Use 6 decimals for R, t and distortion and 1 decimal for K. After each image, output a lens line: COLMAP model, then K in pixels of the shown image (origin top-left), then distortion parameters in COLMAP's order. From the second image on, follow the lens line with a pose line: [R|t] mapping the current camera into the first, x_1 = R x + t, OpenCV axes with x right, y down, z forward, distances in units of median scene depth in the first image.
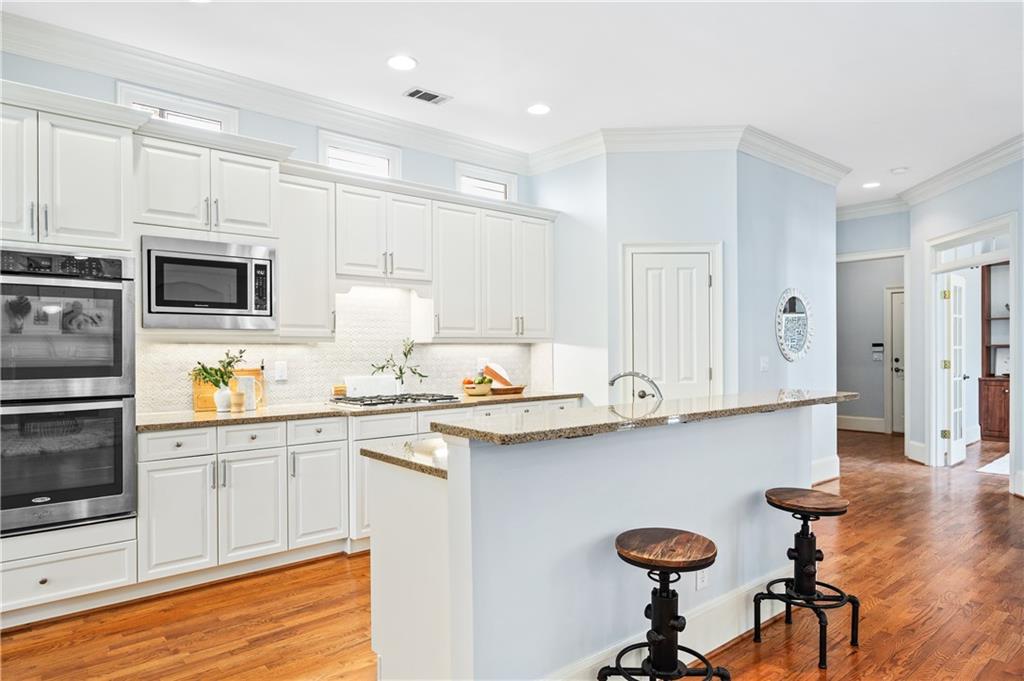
lens RADIAL K [[616.0, 0, 512.0], [0, 616.0, 340.5], [0, 0, 1]] dist [-0.000528, 0.000565]
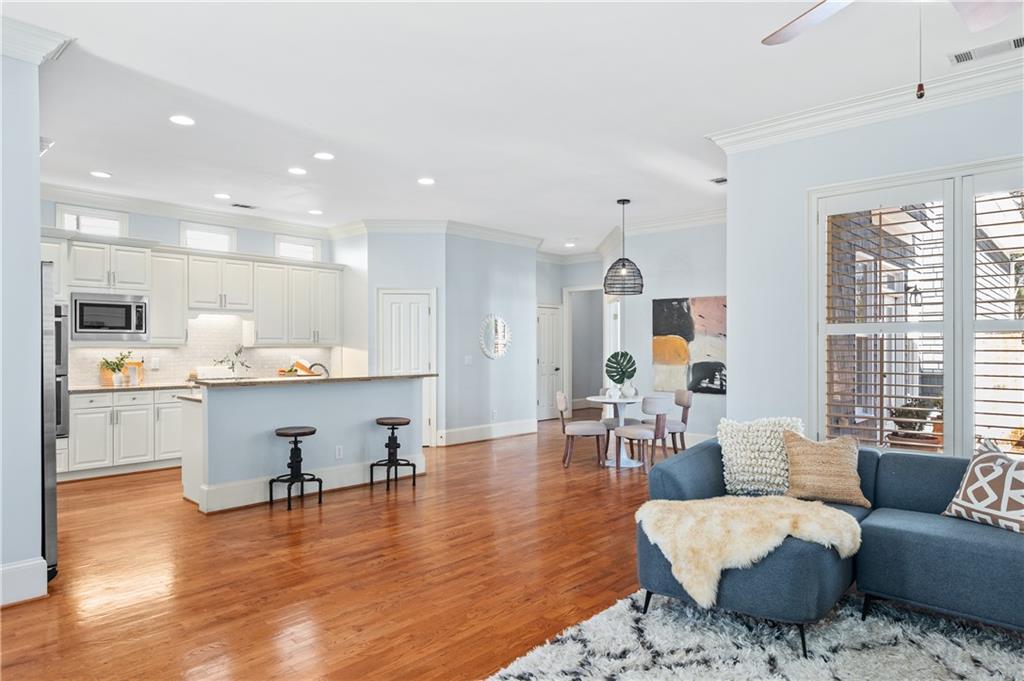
lens RADIAL K [[609.0, 0, 512.0], [0, 609.0, 340.5], [0, 0, 1]] dist [-0.001772, -0.001494]
pose [[0.993728, 0.006216, 0.111653, 0.439949], [-0.006634, 0.999972, 0.003372, -0.027889], [-0.111629, -0.004092, 0.993741, -0.826020]]
